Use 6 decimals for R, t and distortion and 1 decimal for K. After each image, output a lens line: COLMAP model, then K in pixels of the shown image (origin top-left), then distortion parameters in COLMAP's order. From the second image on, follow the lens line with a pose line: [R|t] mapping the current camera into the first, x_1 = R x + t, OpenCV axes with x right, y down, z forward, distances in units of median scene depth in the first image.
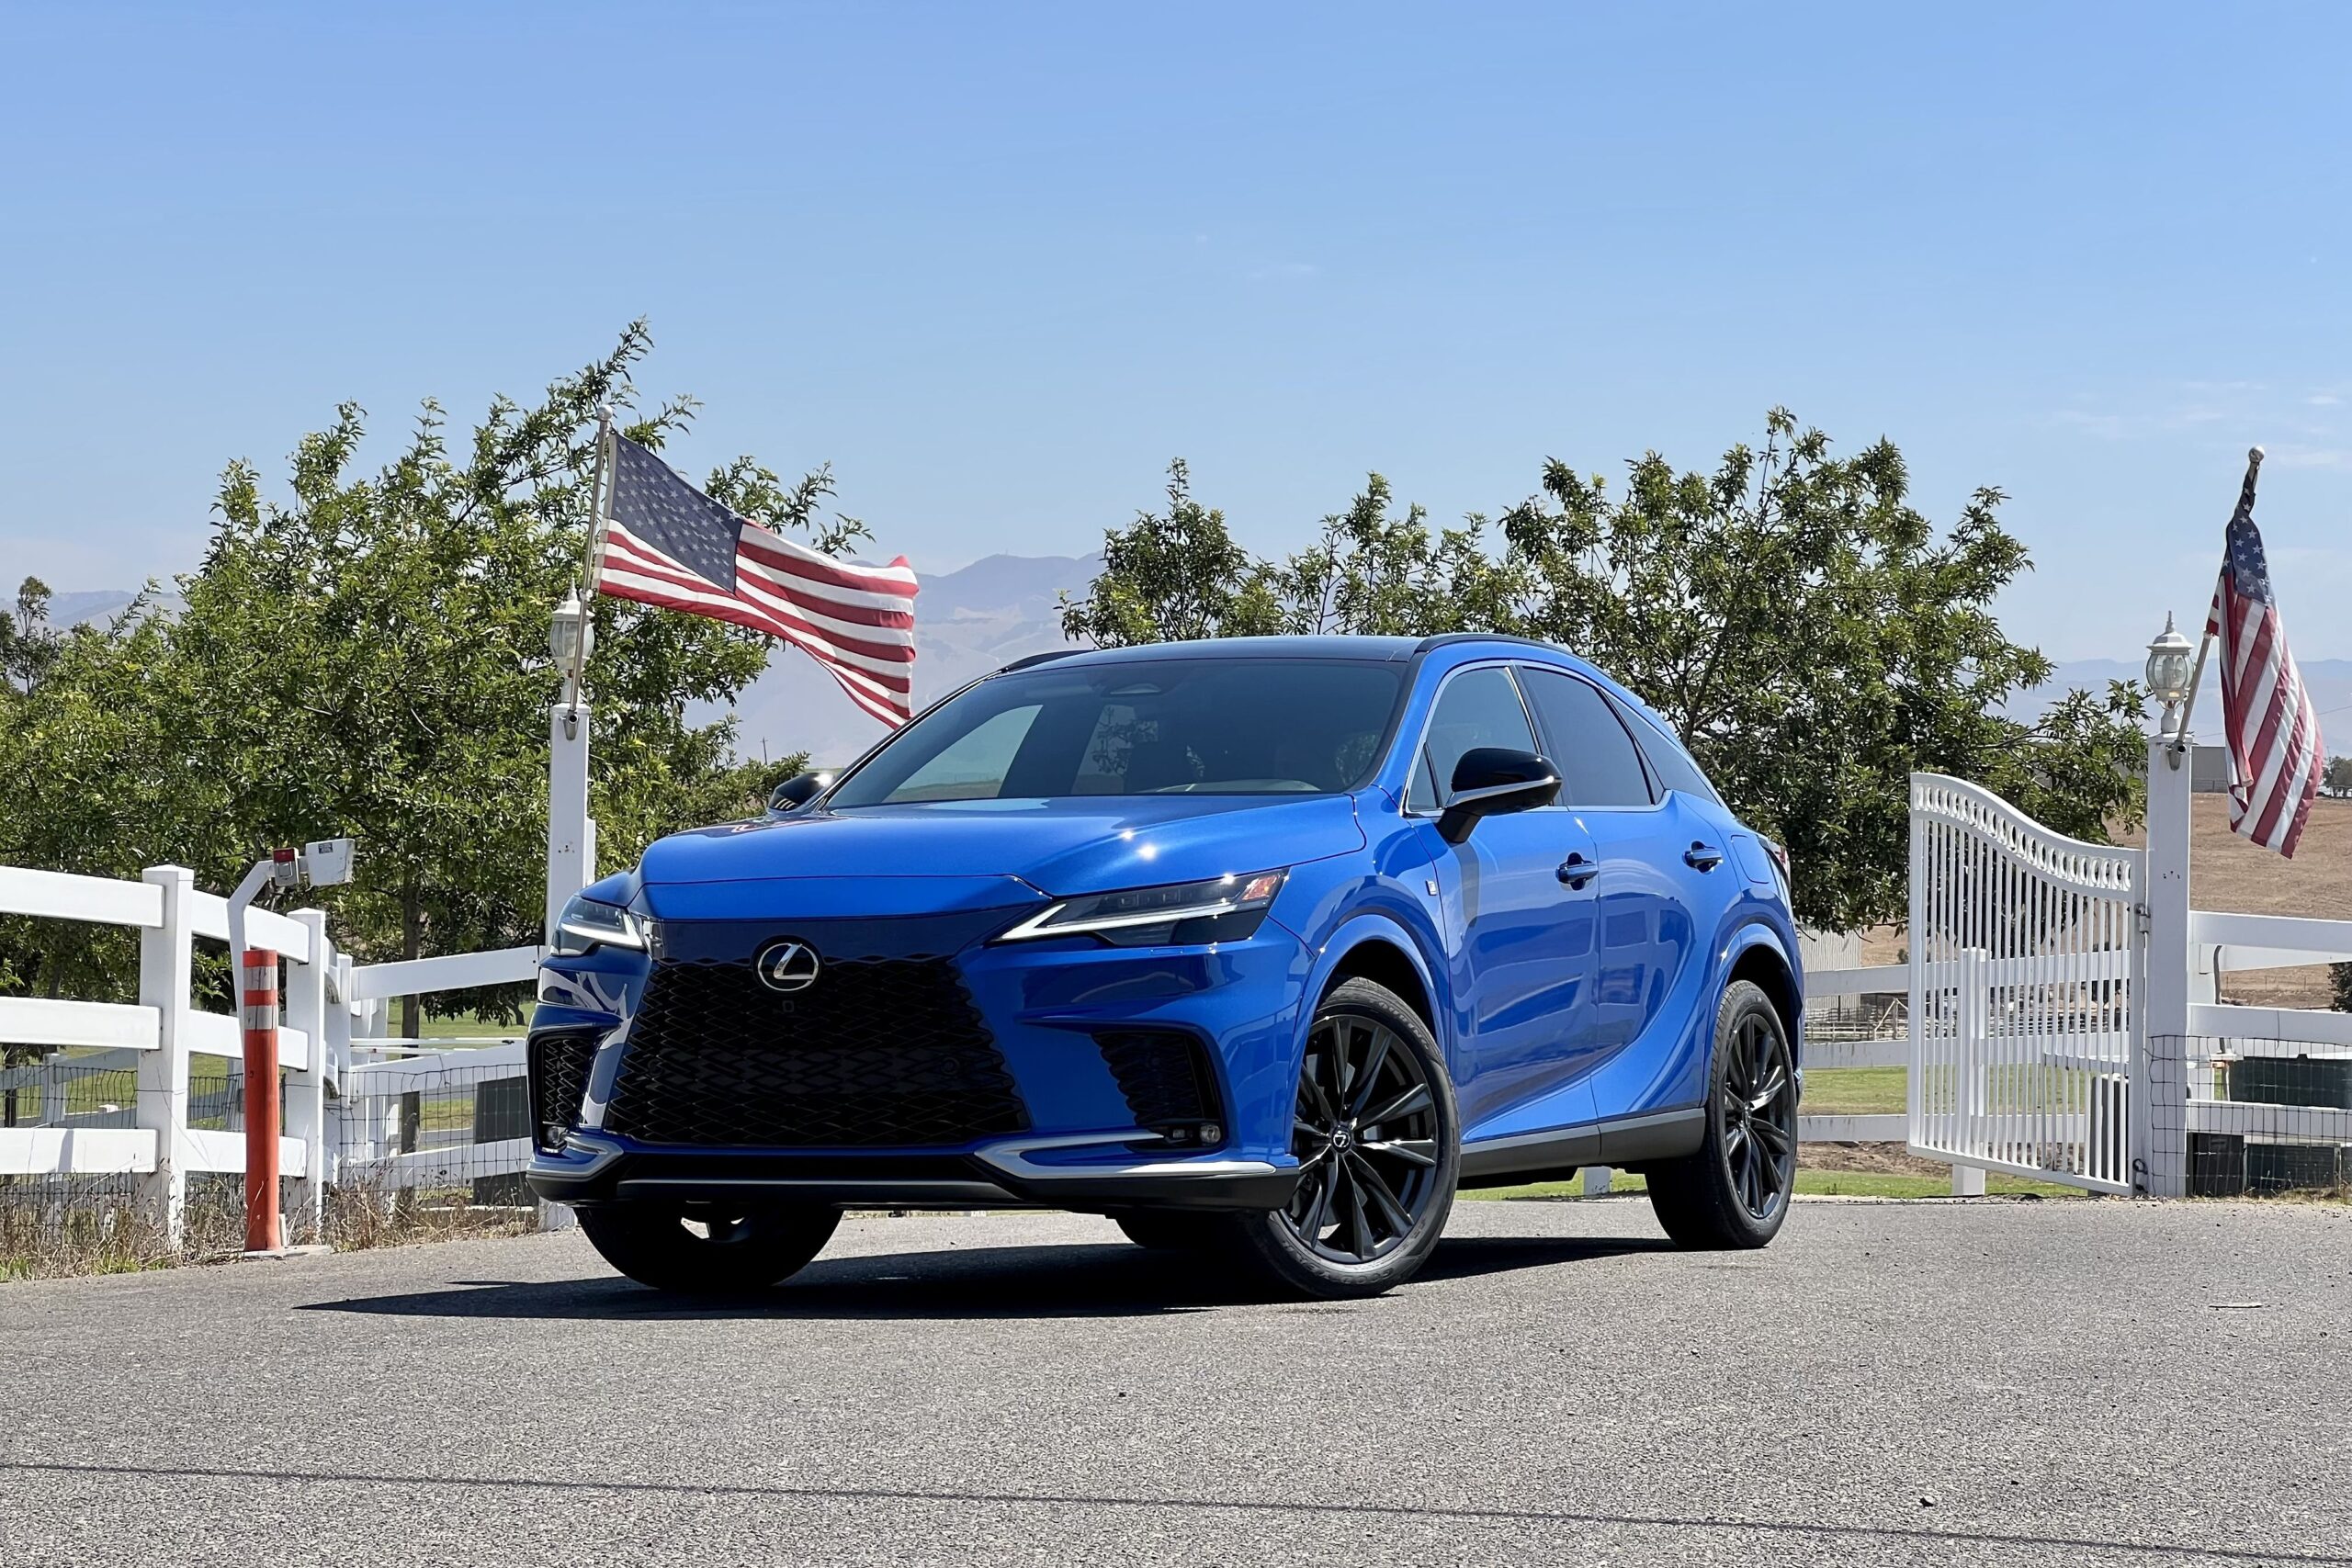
lens RADIAL K [[5176.5, 0, 1206.4], [0, 5176.5, 723.1], [0, 0, 1]] dist [-0.419898, 11.167186]
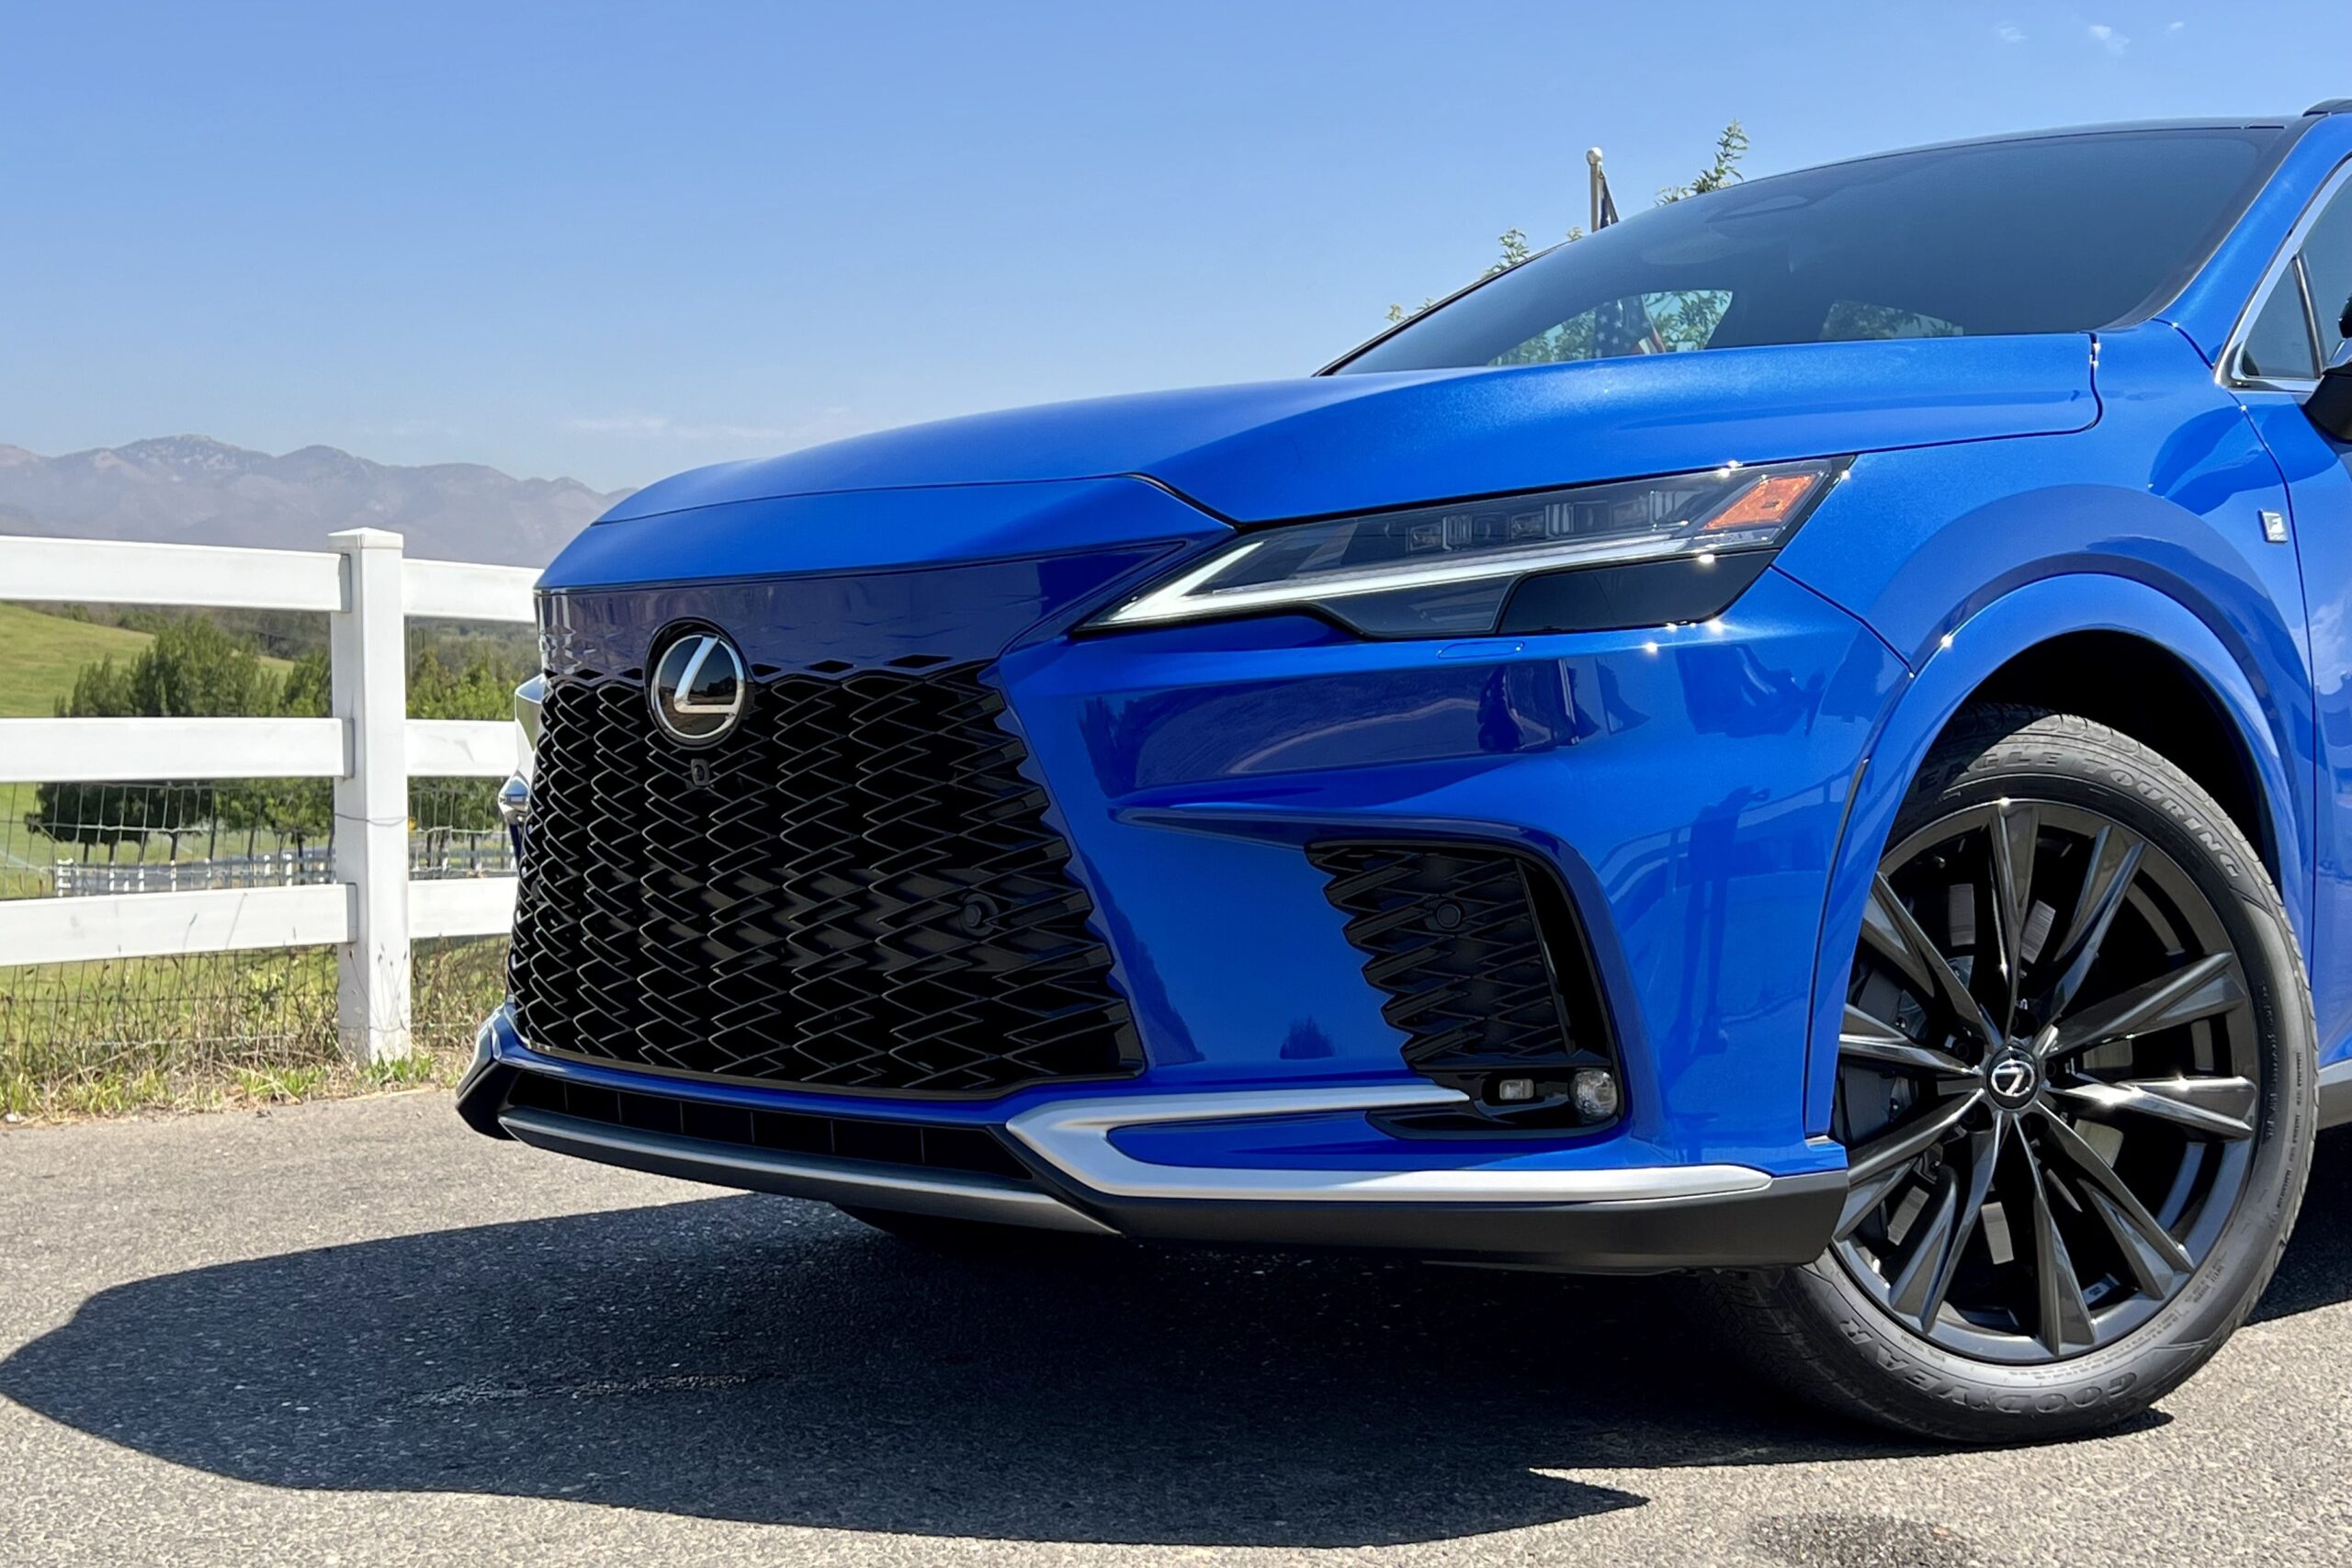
lens RADIAL K [[3107.1, 0, 1214.6], [0, 3107.1, 804.8], [0, 0, 1]] dist [0.137122, -0.019530]
pose [[0.935270, 0.015552, -0.353594, 0.059851], [0.010799, 0.997315, 0.072427, 0.037990], [0.353771, -0.071558, 0.932591, 0.754175]]
